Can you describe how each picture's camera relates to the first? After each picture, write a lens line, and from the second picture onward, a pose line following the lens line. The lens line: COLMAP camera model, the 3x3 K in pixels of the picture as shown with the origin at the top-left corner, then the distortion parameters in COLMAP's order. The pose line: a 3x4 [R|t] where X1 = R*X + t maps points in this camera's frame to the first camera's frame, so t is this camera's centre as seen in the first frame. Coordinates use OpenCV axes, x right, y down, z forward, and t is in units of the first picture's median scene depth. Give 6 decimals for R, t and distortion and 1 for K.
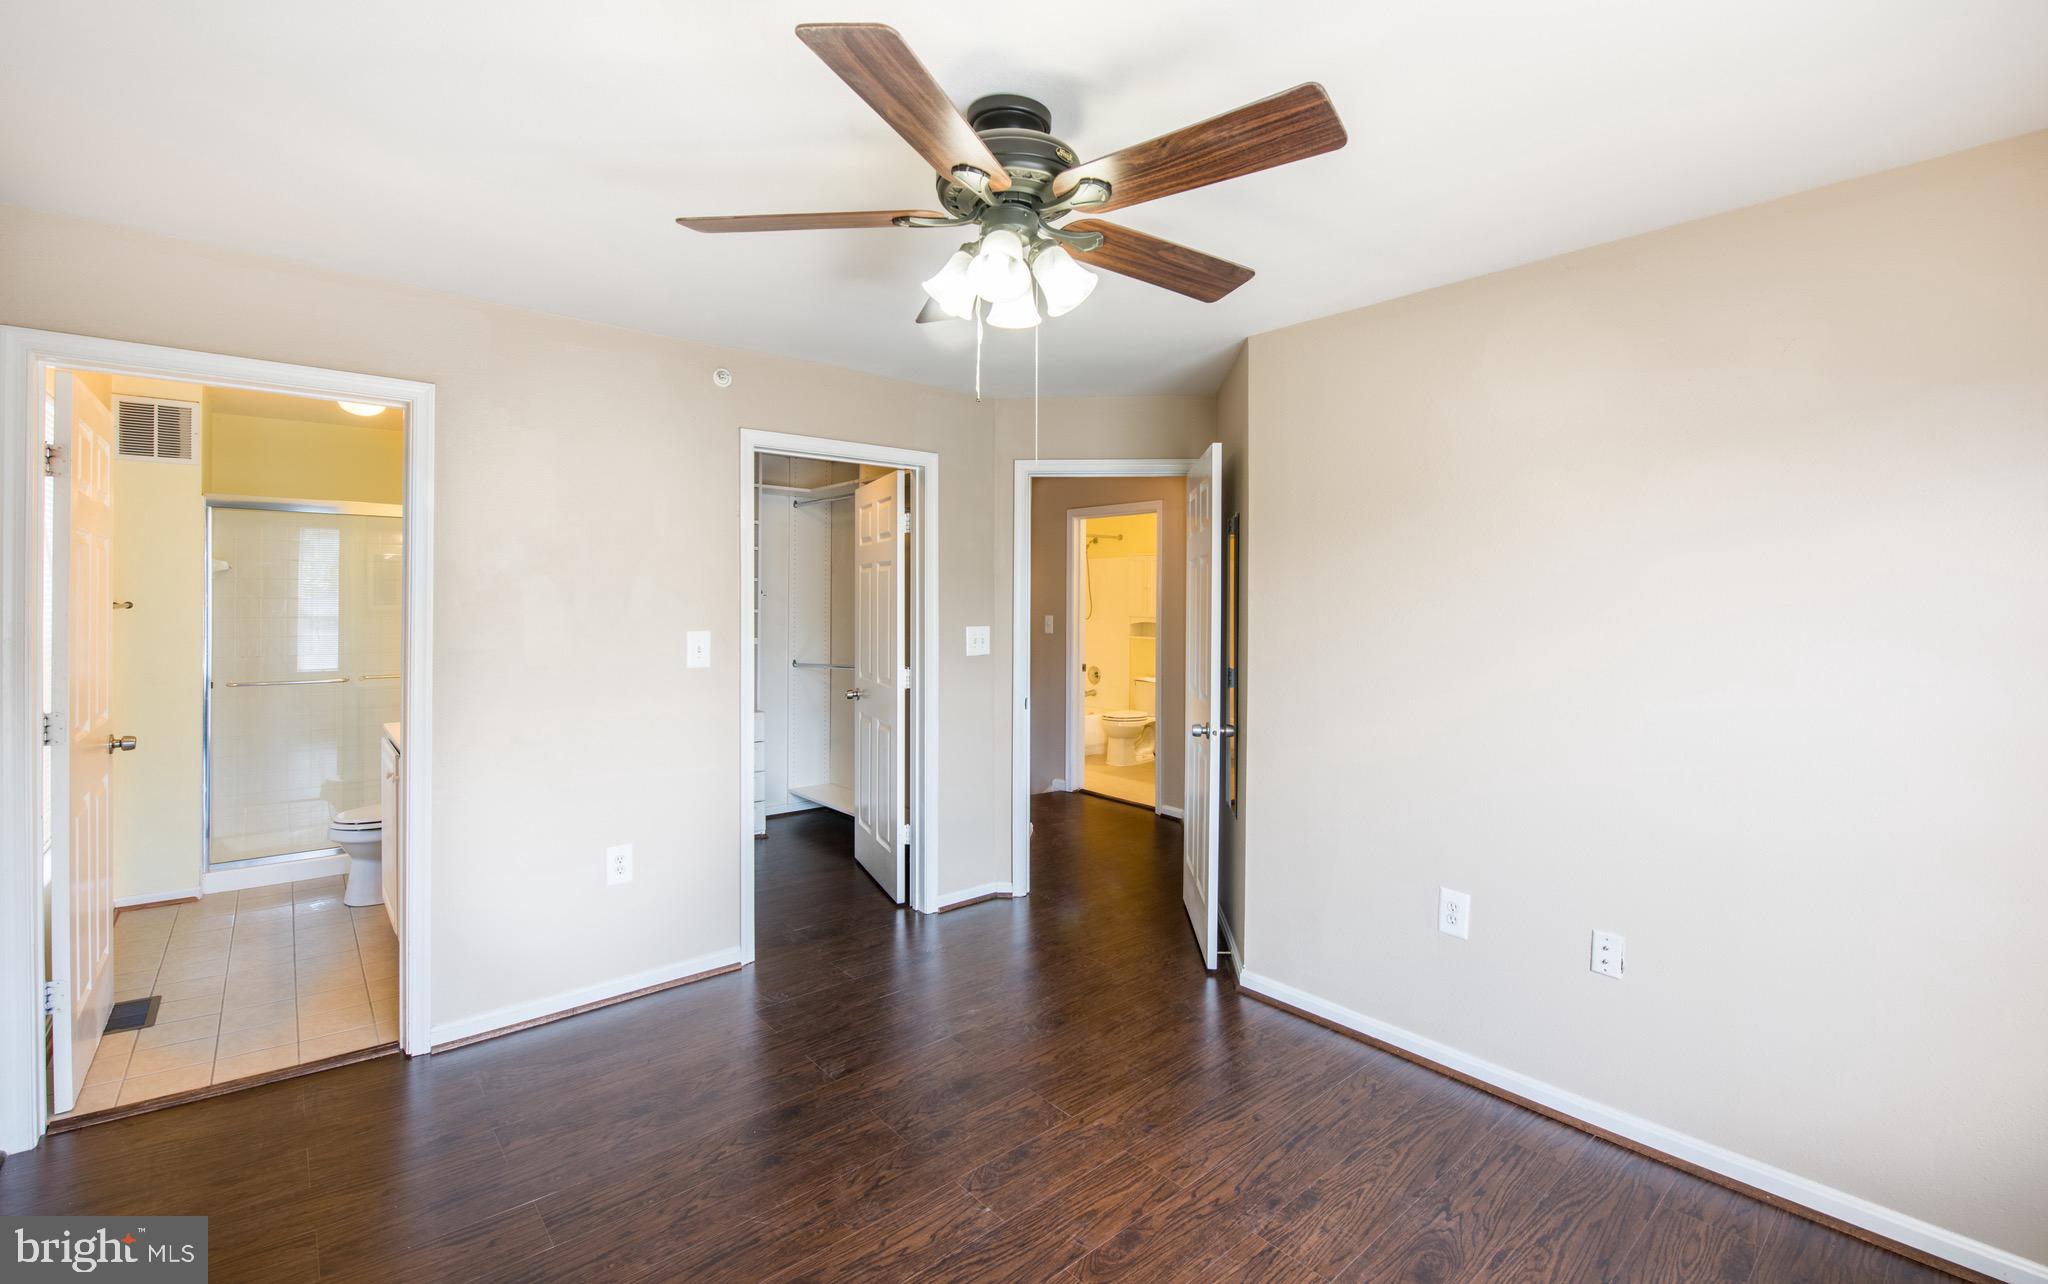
lens RADIAL K [[944.0, 0, 1022.5], [0, 944.0, 600.9], [0, 0, 1]] dist [0.021563, -0.000128]
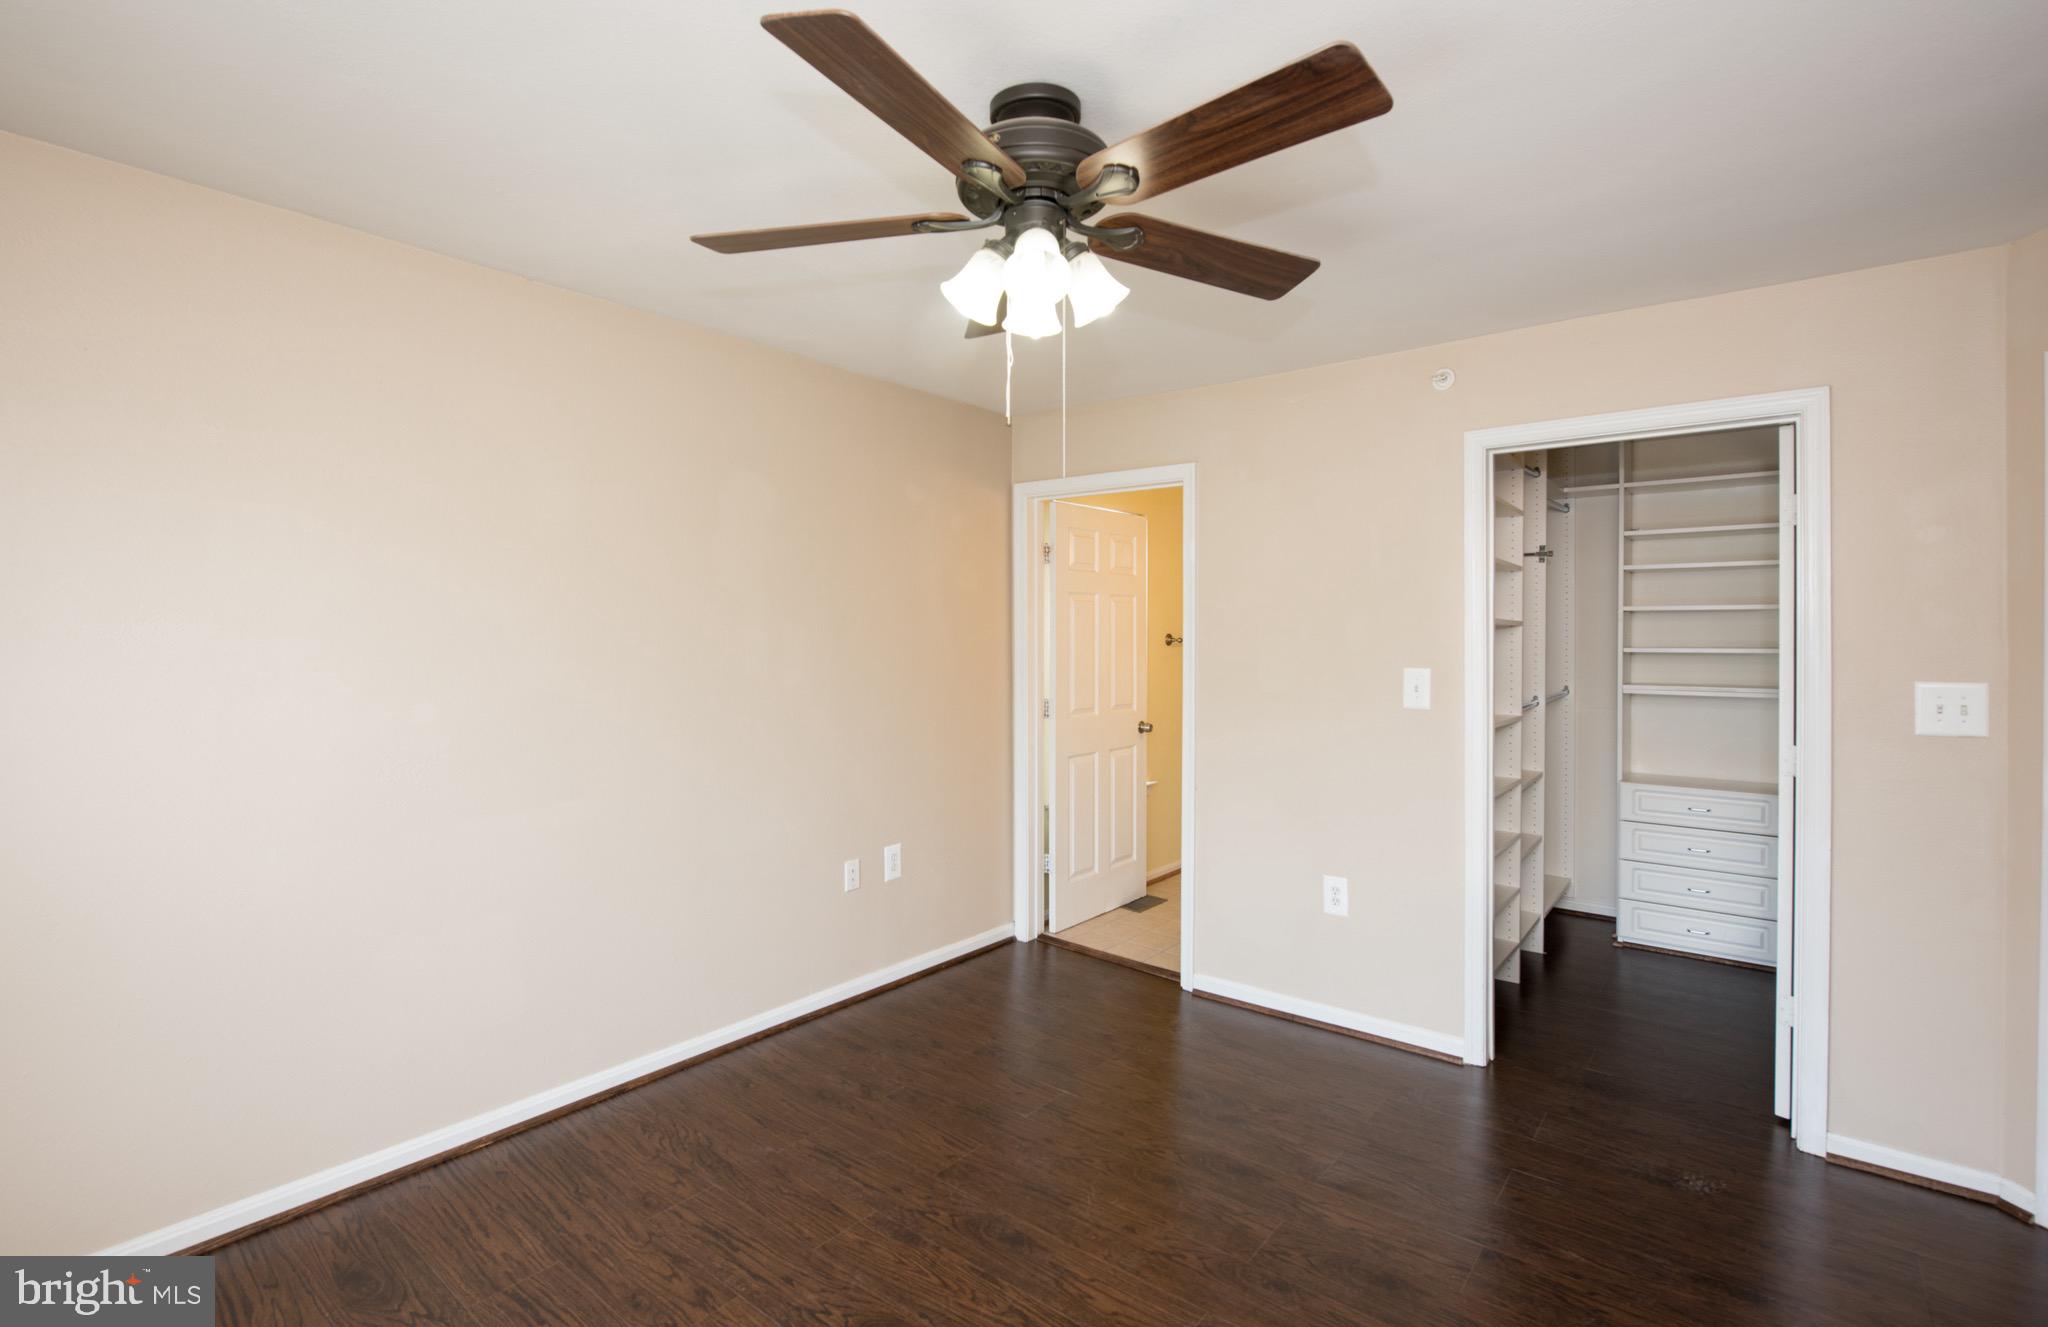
lens RADIAL K [[989.8, 0, 1027.1], [0, 989.8, 639.2], [0, 0, 1]] dist [-0.004387, -0.000320]
pose [[0.143549, 0.000295, -0.989643, 0.692317], [-0.003240, 0.999995, -0.000172, 0.006850], [0.989638, 0.003231, 0.143549, 0.631592]]
